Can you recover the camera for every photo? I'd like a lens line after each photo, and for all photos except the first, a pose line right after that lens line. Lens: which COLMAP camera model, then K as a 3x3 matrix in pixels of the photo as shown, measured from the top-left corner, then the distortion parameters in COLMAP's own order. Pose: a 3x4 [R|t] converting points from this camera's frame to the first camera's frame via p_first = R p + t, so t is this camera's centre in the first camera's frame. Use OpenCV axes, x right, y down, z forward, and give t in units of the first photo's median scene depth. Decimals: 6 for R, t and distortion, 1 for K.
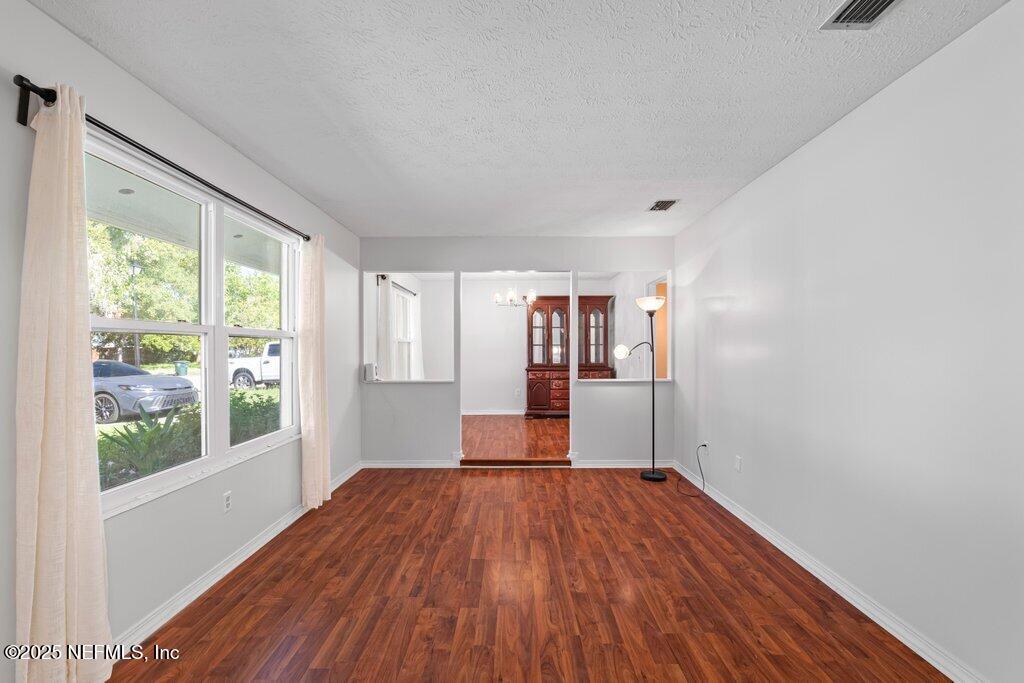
lens RADIAL K [[418.9, 0, 508.7], [0, 418.9, 347.7], [0, 0, 1]] dist [-0.012713, 0.000440]
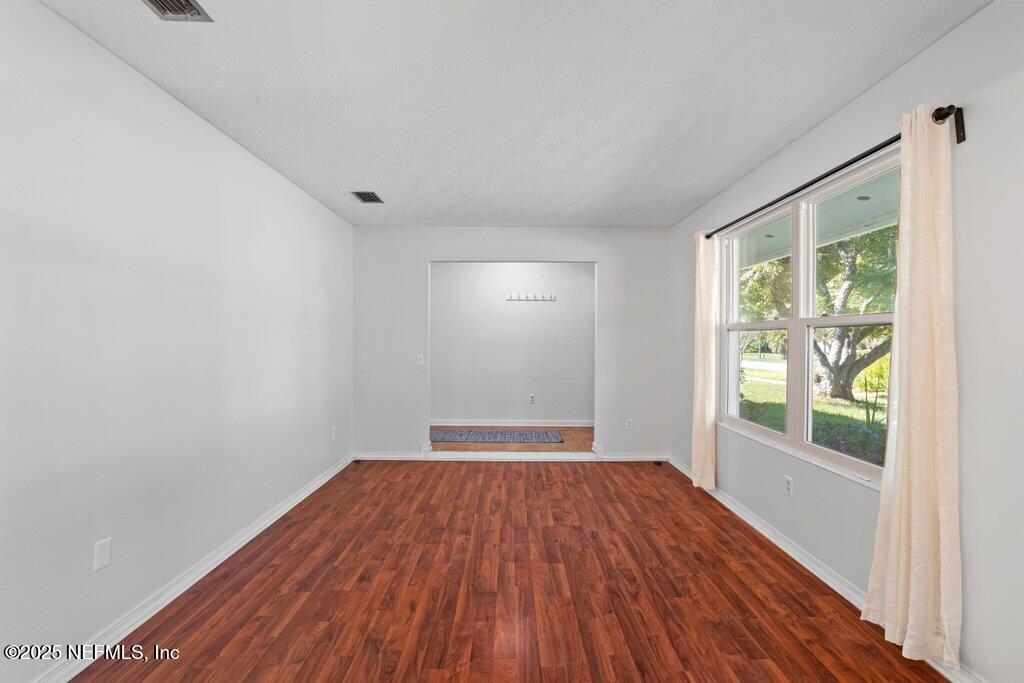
lens RADIAL K [[418.9, 0, 516.3], [0, 418.9, 339.4], [0, 0, 1]] dist [-0.012713, 0.000440]
pose [[-0.999629, -0.001493, -0.027201, 0.031413], [-0.001449, 0.999998, -0.001662, 0.002238], [0.027203, -0.001622, -0.999629, 1.518164]]
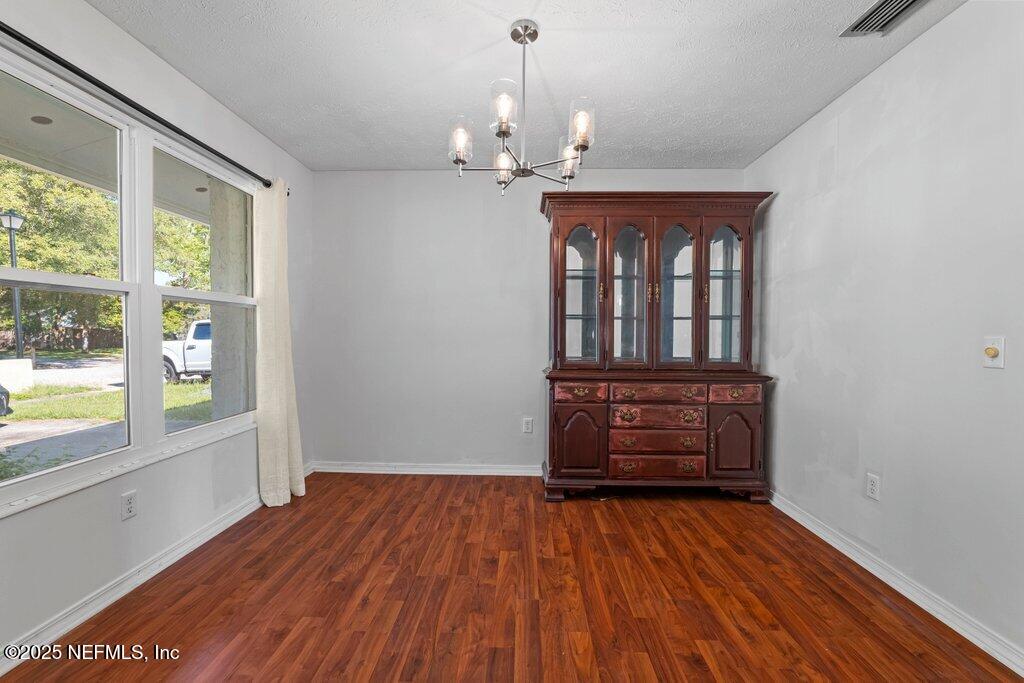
lens RADIAL K [[418.9, 0, 510.2], [0, 418.9, 344.1], [0, 0, 1]] dist [-0.012713, 0.000440]
pose [[0.999742, 0.012293, -0.019125, 0.026362], [-0.011866, 0.999680, 0.022322, 0.027019], [0.019394, -0.022089, 0.999568, 1.295684]]
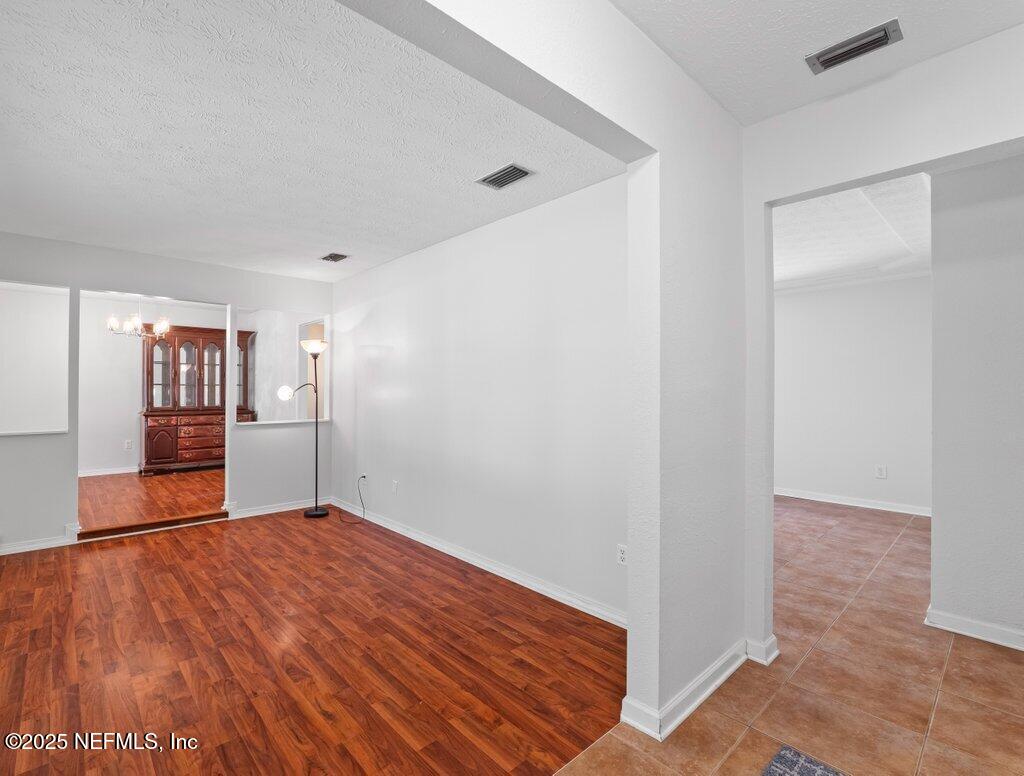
lens RADIAL K [[478.9, 0, 435.4], [0, 478.9, 387.1], [0, 0, 1]] dist [-0.013954, 0.000954]
pose [[0.775548, 0.008597, 0.631230, -0.221185], [-0.006869, 0.999963, -0.005180, -0.000876], [-0.631251, -0.000318, 0.775578, -0.131048]]
